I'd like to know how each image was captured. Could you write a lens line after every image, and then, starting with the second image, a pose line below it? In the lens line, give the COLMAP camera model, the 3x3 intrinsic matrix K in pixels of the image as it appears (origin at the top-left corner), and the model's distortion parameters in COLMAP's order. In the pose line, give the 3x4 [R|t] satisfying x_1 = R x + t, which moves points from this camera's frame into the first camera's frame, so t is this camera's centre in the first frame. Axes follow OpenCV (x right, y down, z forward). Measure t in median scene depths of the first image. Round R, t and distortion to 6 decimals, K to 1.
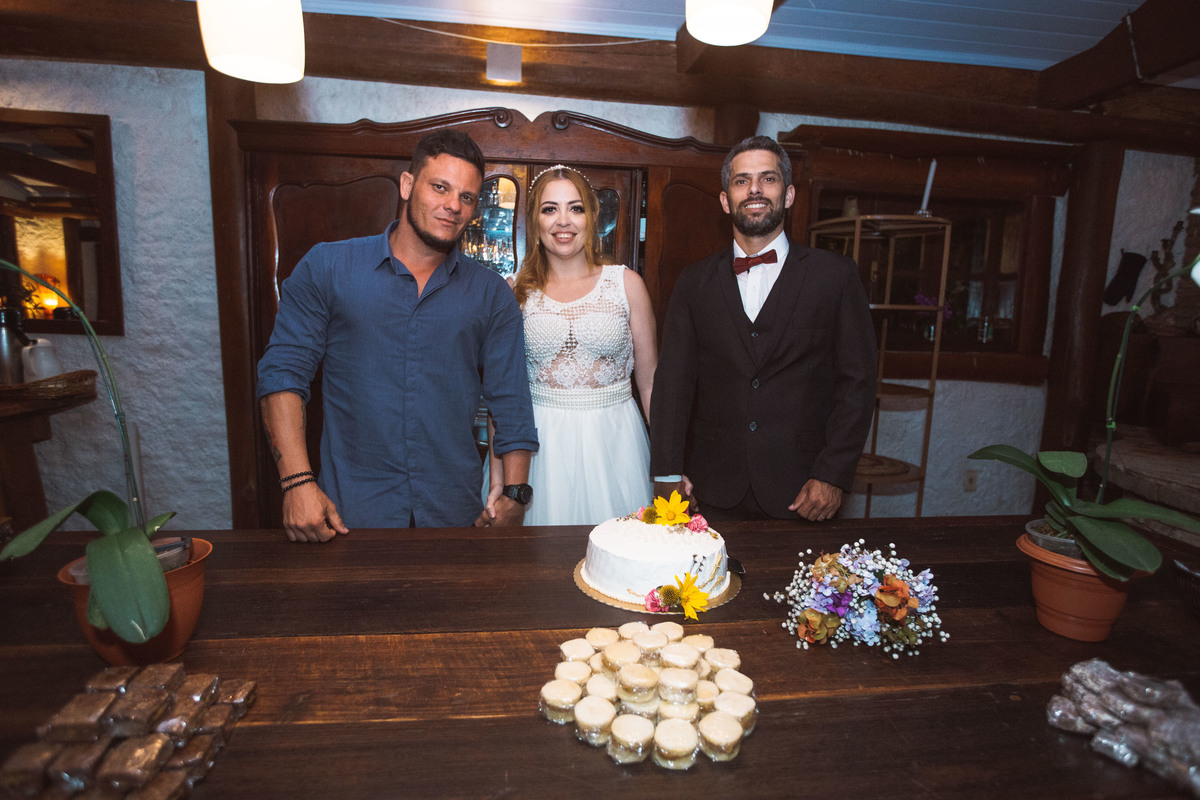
lens RADIAL K [[621.2, 0, 600.0], [0, 621.2, 400.0], [0, 0, 1]] dist [-0.042665, 0.021904]
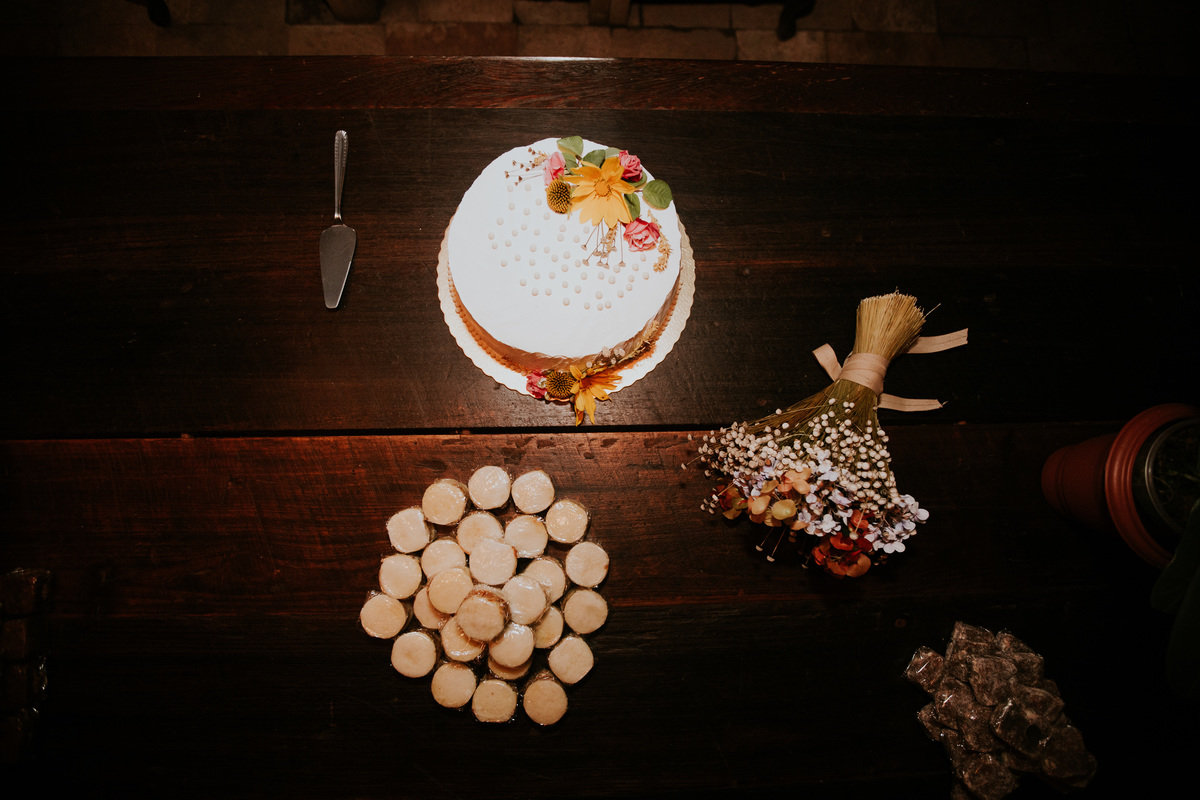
lens RADIAL K [[558.1, 0, 598.4], [0, 558.1, 401.3], [0, 0, 1]] dist [-0.050222, 0.015914]
pose [[0.993941, 0.109430, 0.010301, 0.149591], [-0.036461, 0.239855, 0.970124, -0.278702], [0.103690, -0.964621, 0.242392, 0.842356]]
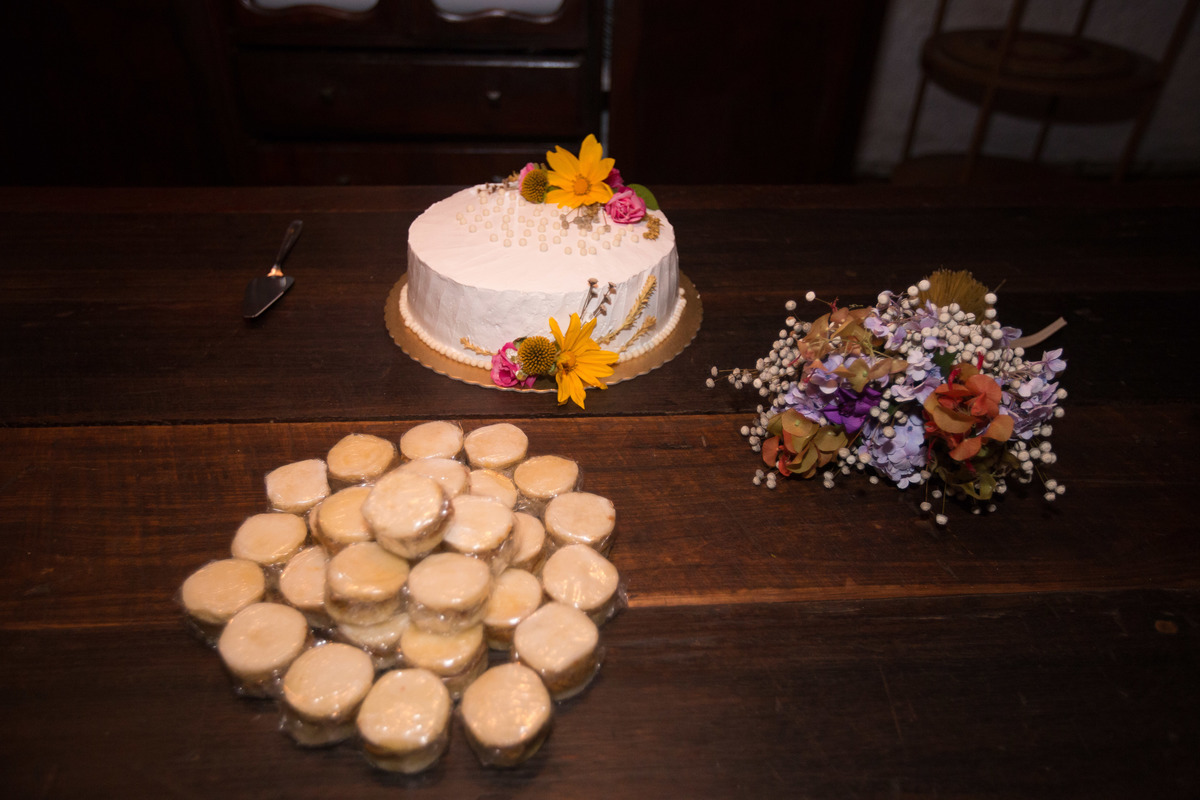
lens RADIAL K [[894.0, 0, 600.0], [0, 894.0, 400.0], [0, 0, 1]] dist [-0.034585, 0.082302]
pose [[0.998390, 0.035330, -0.044386, 0.199343], [-0.010096, 0.880567, 0.473815, -0.004336], [0.055825, -0.472604, 0.879505, 0.336295]]
